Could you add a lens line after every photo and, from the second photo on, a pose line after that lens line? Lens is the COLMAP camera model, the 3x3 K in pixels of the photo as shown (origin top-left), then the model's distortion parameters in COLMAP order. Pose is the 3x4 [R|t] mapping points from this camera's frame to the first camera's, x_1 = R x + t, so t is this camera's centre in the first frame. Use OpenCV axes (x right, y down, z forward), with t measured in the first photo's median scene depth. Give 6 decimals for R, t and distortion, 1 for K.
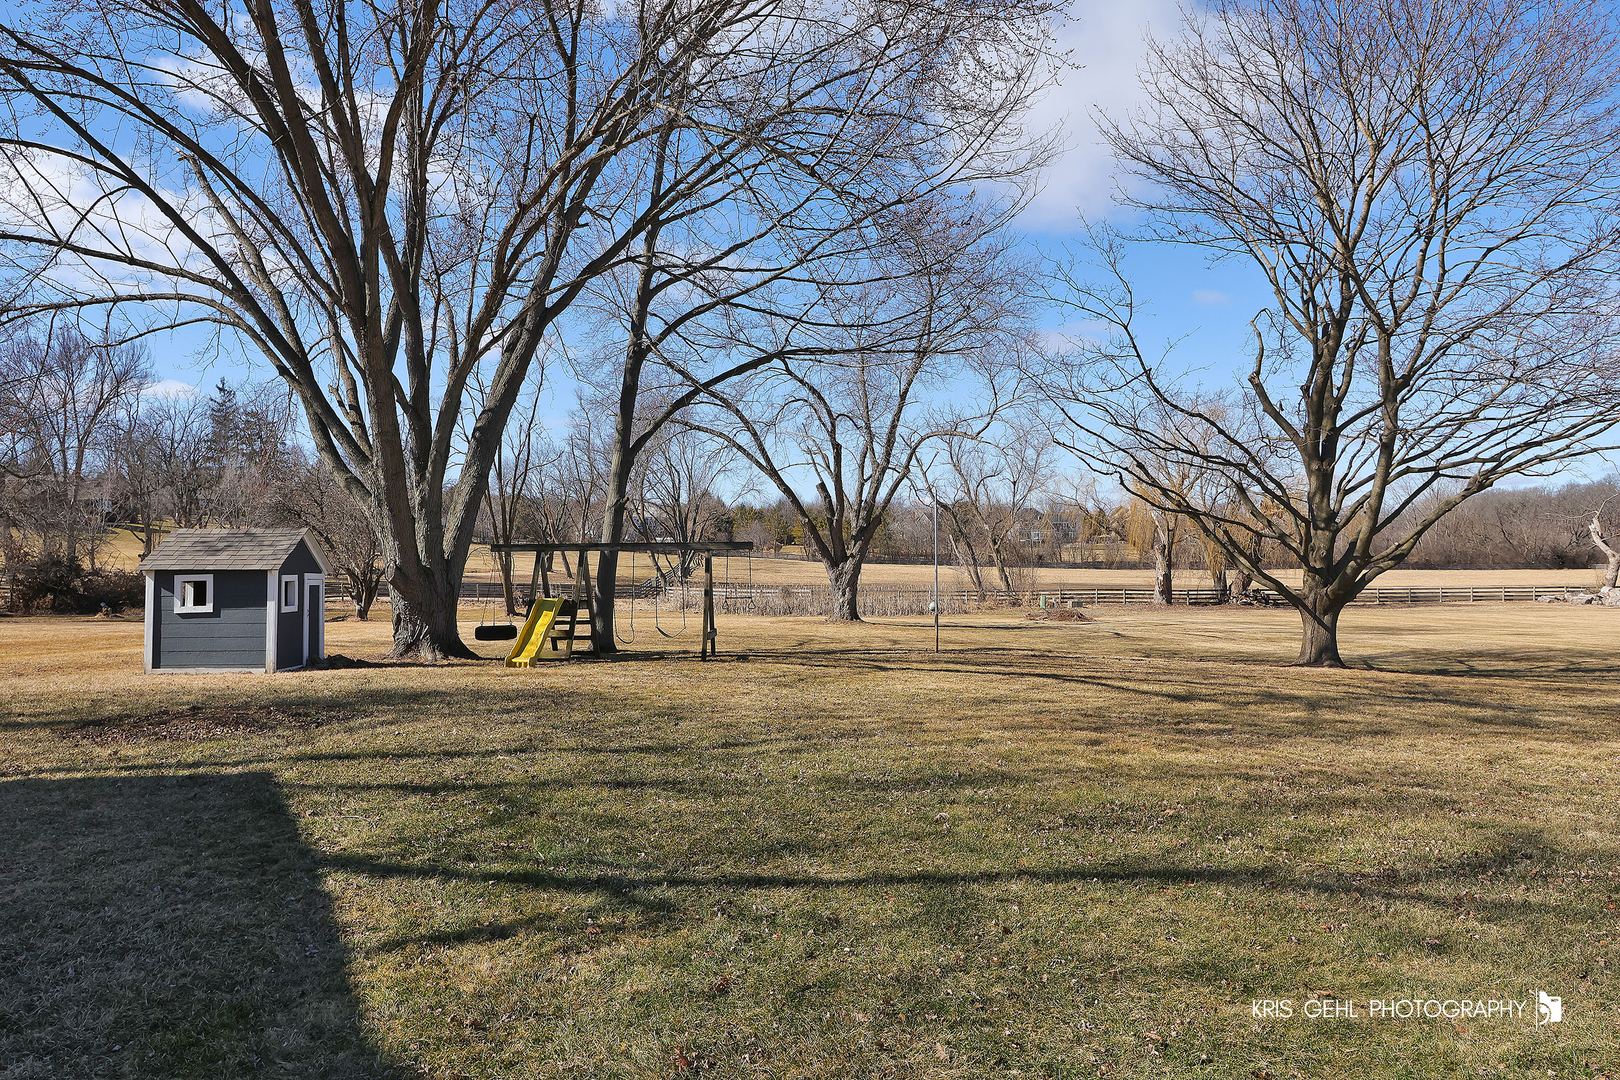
lens RADIAL K [[1052.3, 0, 810.0], [0, 1052.3, 540.0], [0, 0, 1]] dist [-0.003318, -0.000619]
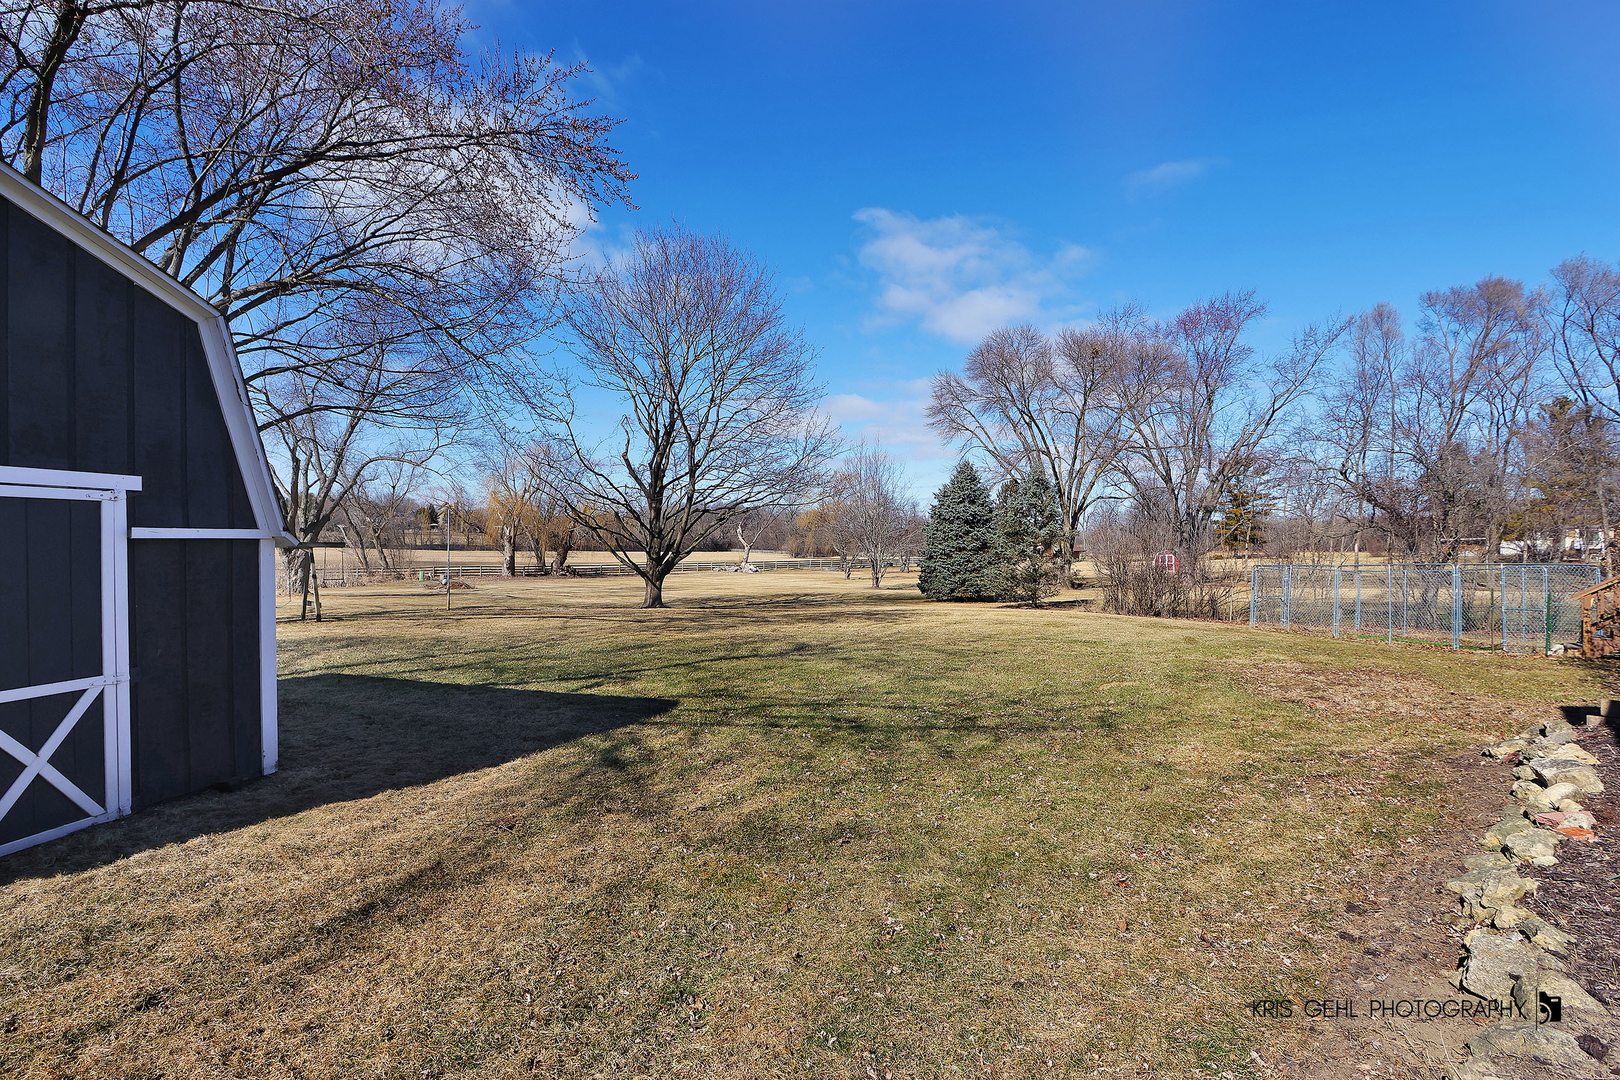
lens RADIAL K [[745.5, 0, 814.9], [0, 745.5, 566.9], [0, 0, 1]] dist [0.000466, 0.000018]
pose [[0.724819, -0.010253, 0.688864, -0.249075], [-0.024938, 0.998844, 0.041106, -0.019621], [-0.688488, -0.046973, 0.723725, -0.202898]]
